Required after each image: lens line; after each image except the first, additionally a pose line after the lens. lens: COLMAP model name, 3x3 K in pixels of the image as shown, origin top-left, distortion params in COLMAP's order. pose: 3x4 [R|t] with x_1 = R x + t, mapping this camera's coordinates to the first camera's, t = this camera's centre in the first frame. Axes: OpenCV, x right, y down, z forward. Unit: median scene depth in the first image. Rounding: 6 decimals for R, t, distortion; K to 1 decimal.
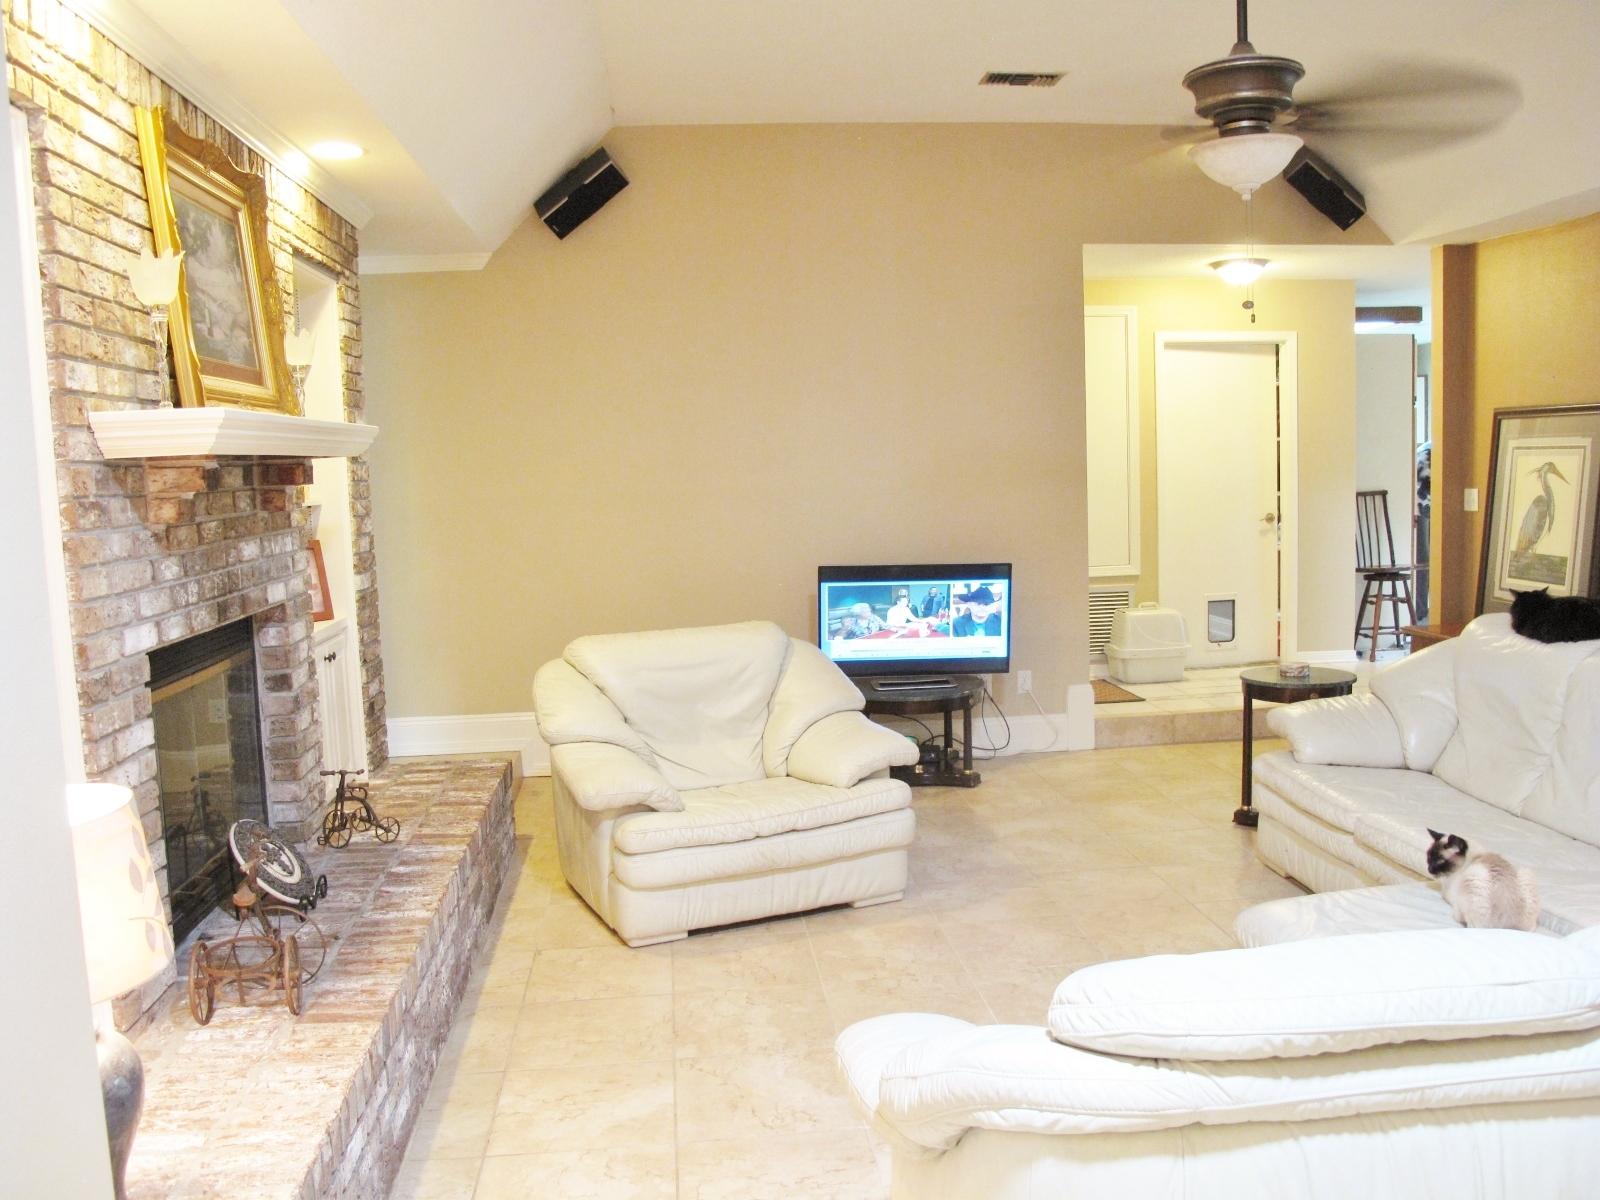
lens RADIAL K [[1347.3, 0, 808.2], [0, 1347.3, 612.7], [0, 0, 1]] dist [-0.152860, 0.118714]
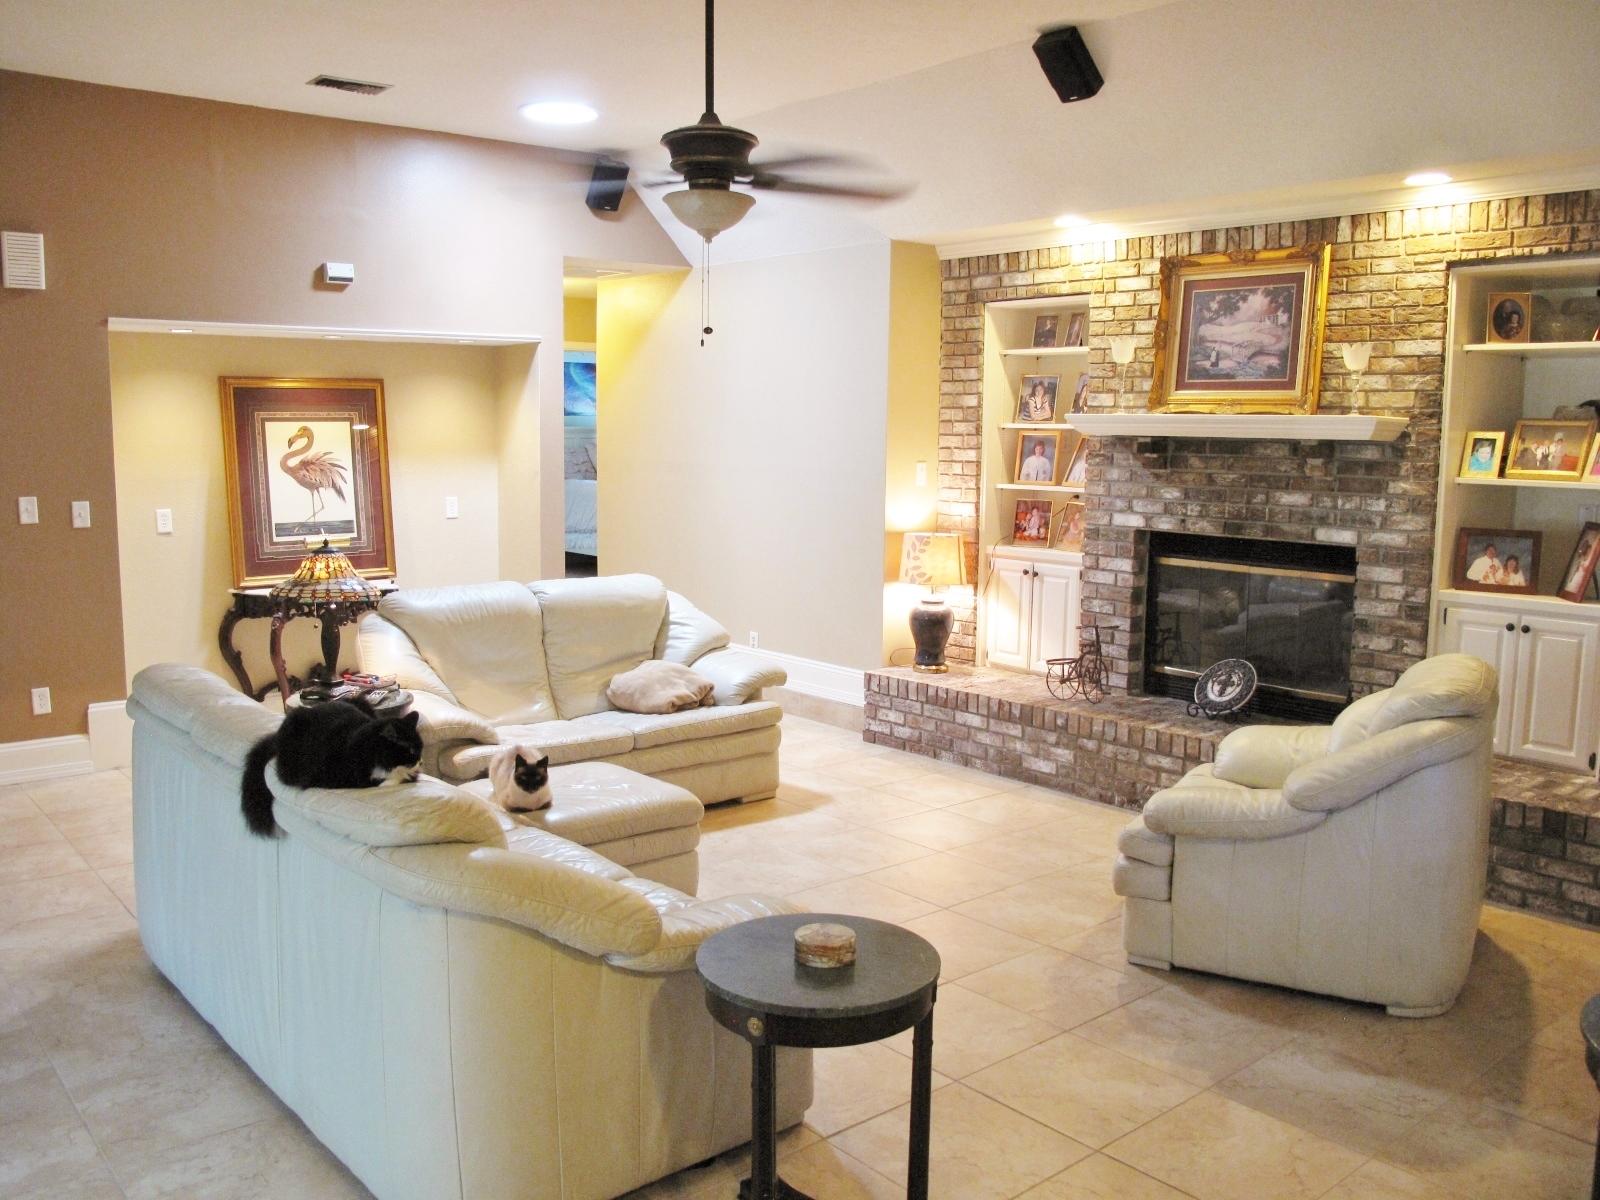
lens RADIAL K [[1347.3, 0, 808.2], [0, 1347.3, 612.7], [0, 0, 1]] dist [-0.152860, 0.118714]
pose [[-0.825705, 0.098593, -0.555419, 0.886335], [-0.048523, 0.968544, 0.244064, -0.263972], [0.562011, 0.228476, -0.794948, 1.921053]]
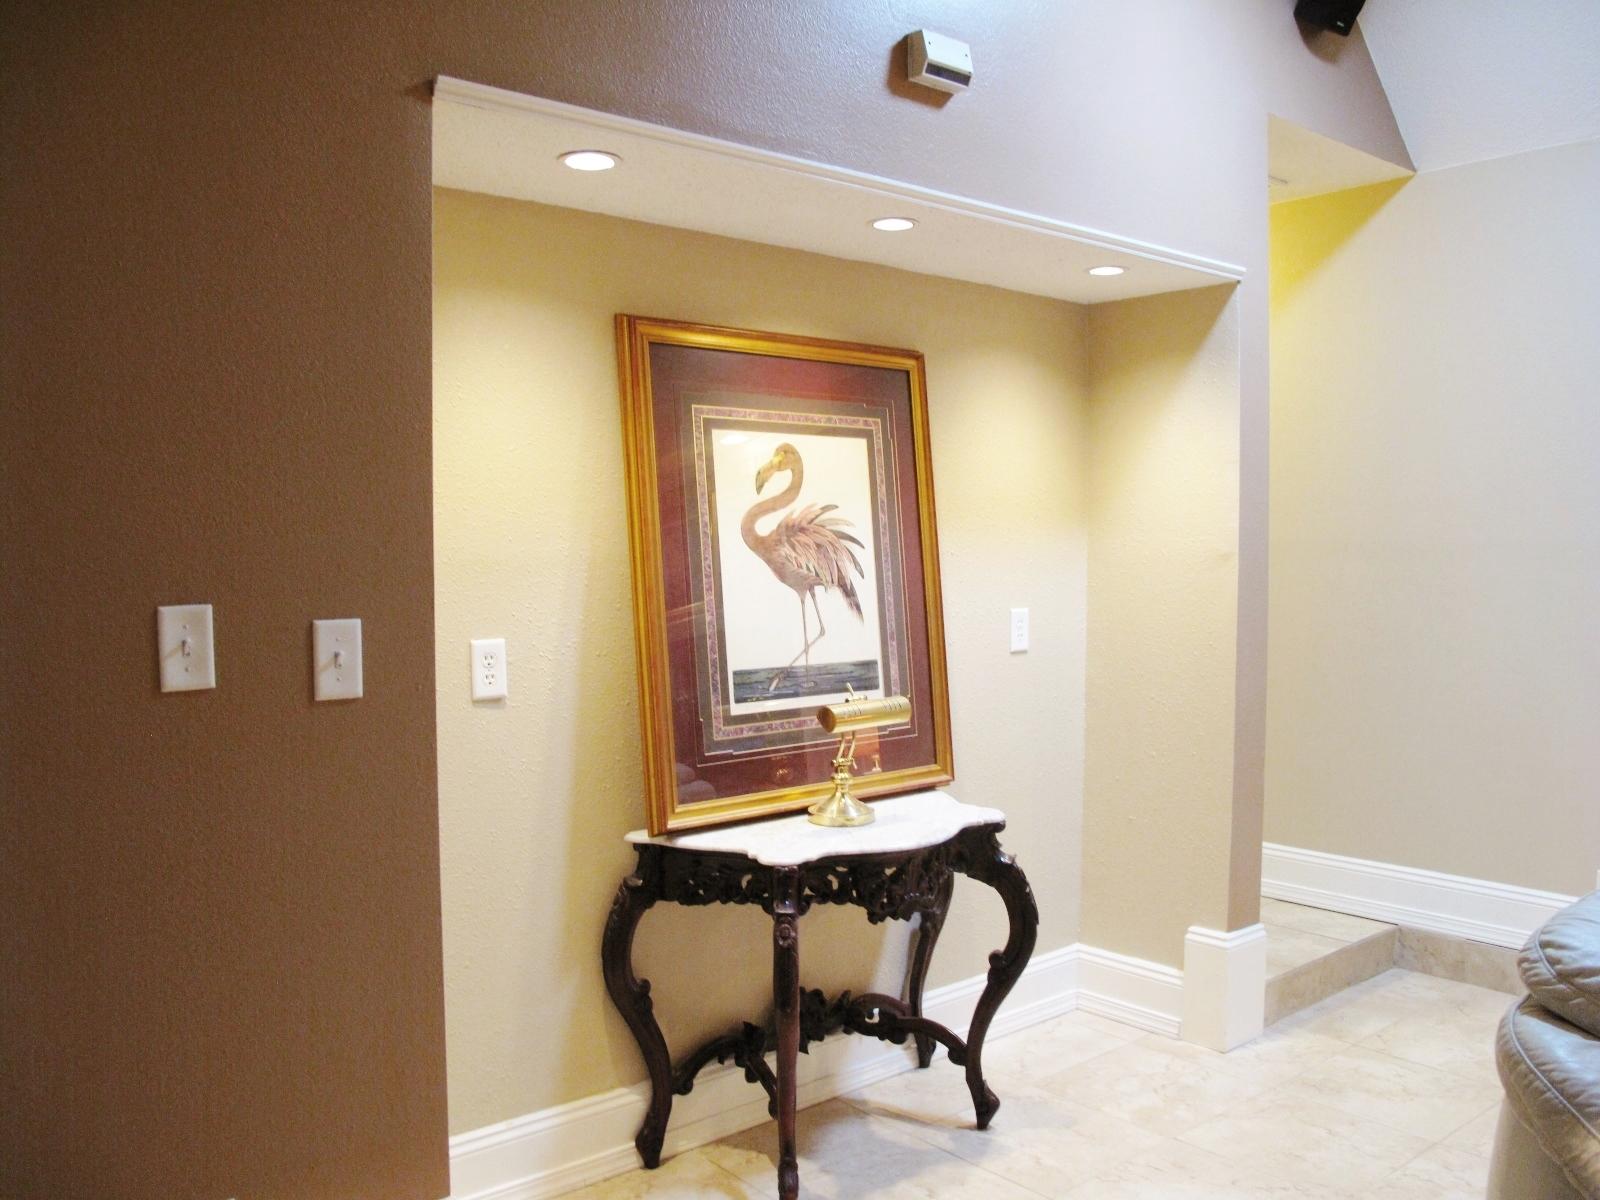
lens RADIAL K [[1347.3, 0, 808.2], [0, 1347.3, 612.7], [0, 0, 1]] dist [-0.152860, 0.118714]
pose [[-0.830383, 0.060279, -0.553923, 0.862406], [-0.035974, 0.986257, 0.161253, -0.056389], [0.556031, 0.153829, -0.816803, 0.642452]]
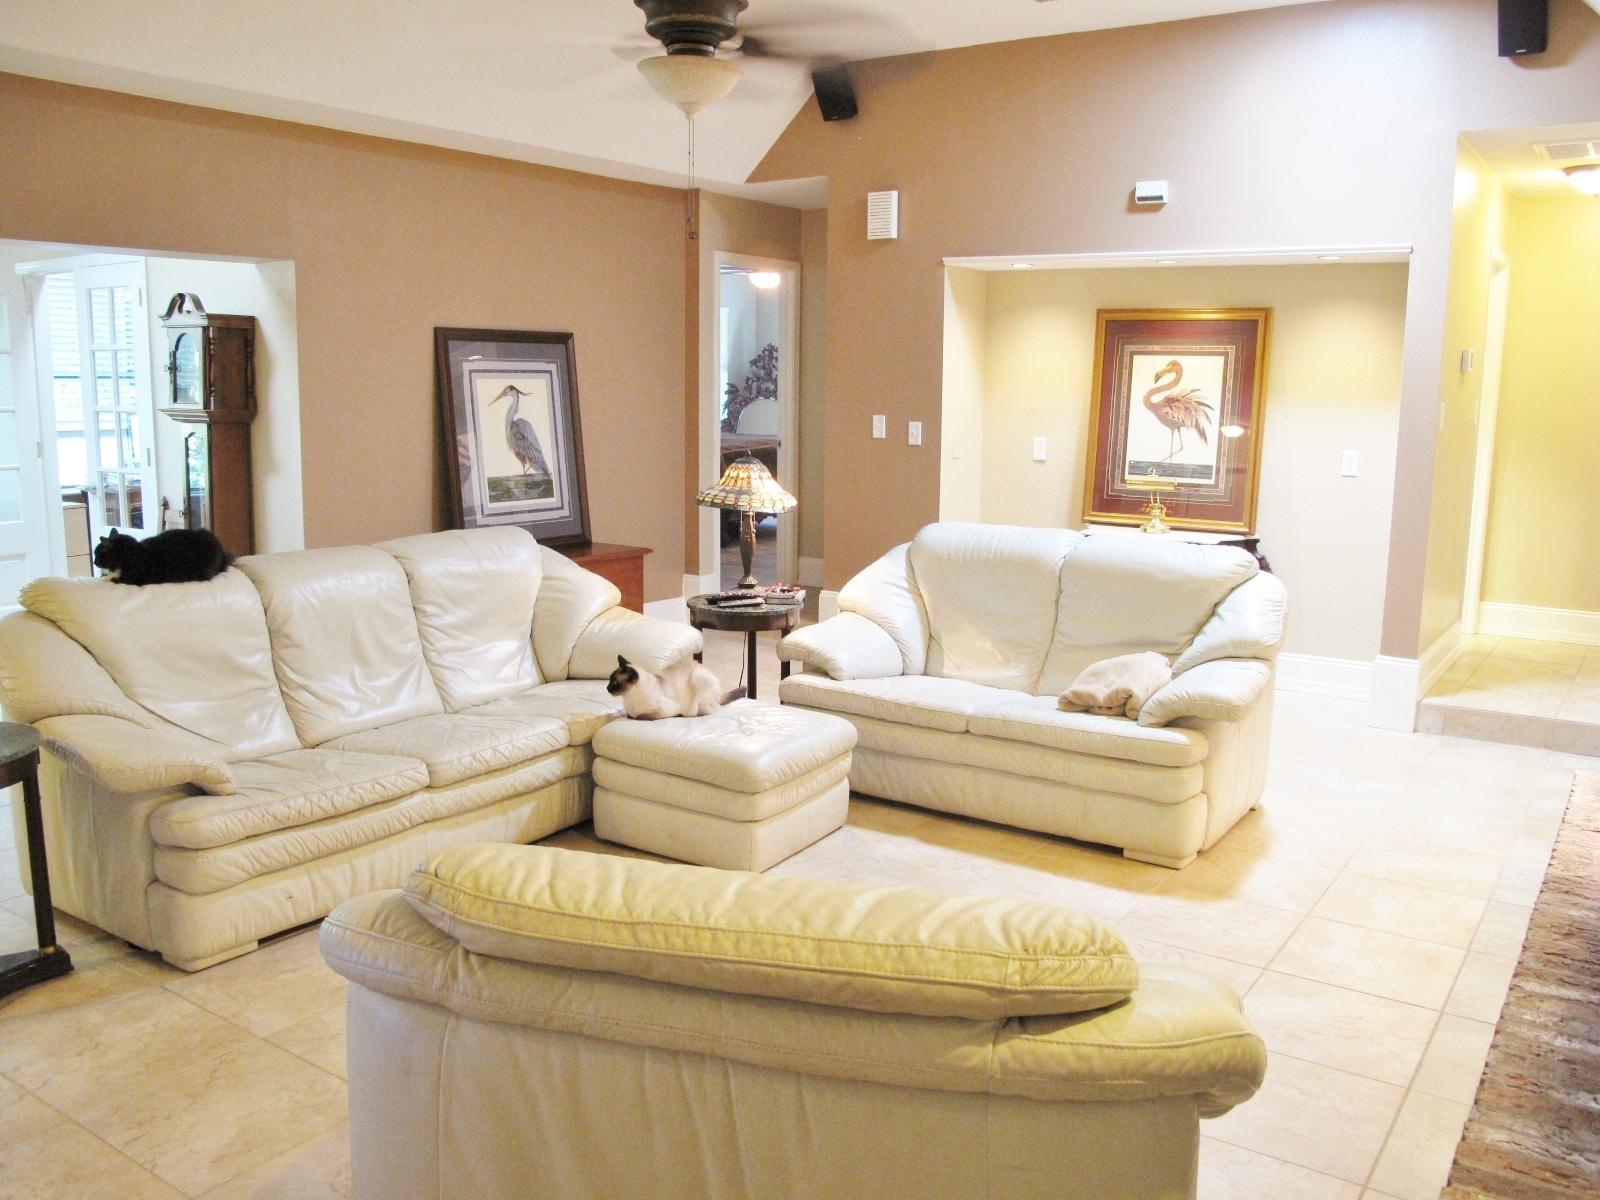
lens RADIAL K [[1349.7, 0, 800.0], [0, 1349.7, 600.0], [0, 0, 1]] dist [-0.150890, 0.121095]
pose [[-0.758344, -0.083865, 0.646437, -0.404836], [0.084458, 0.970689, 0.225011, -0.157620], [-0.646360, 0.225232, -0.729033, 1.646888]]
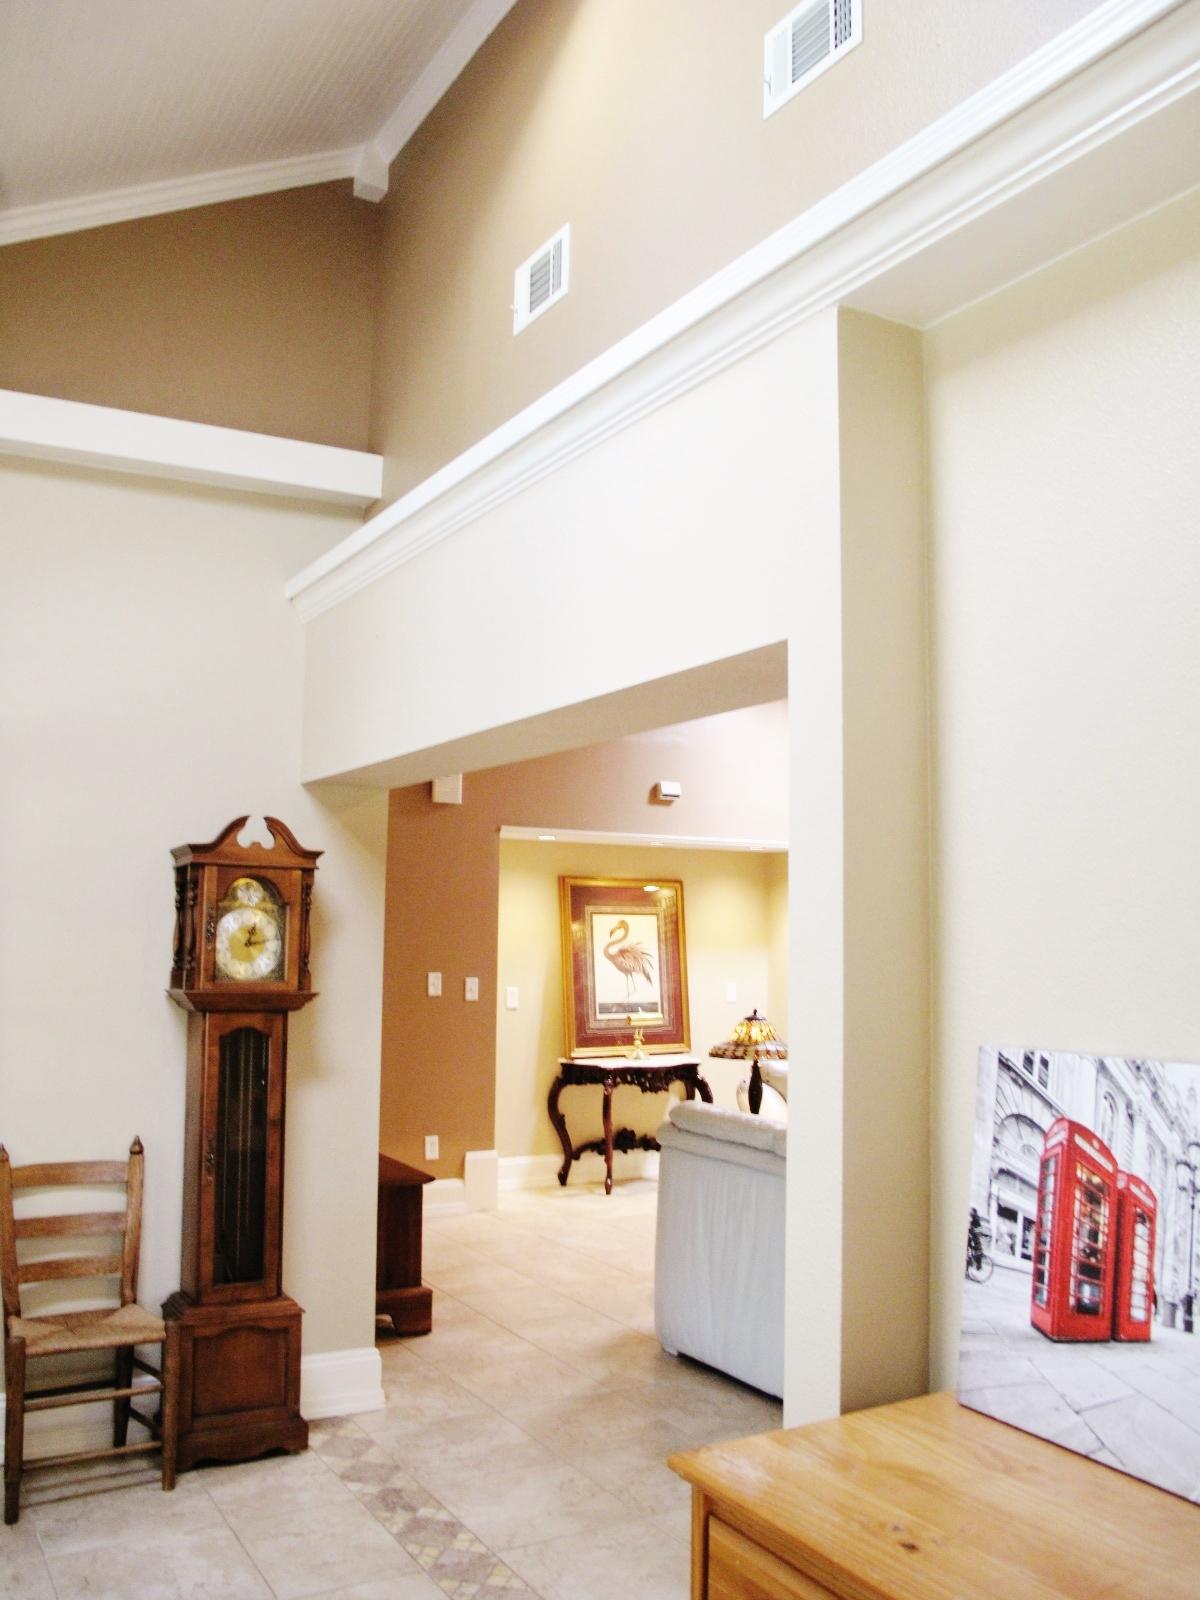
lens RADIAL K [[1347.3, 0, 608.3], [0, 1347.3, 793.9], [0, 0, 1]] dist [-0.152860, 0.118714]
pose [[-0.908100, -0.024160, -0.418056, 1.376269], [-0.033092, 0.999352, 0.014128, -0.267039], [0.417444, 0.026664, -0.908311, 1.975650]]
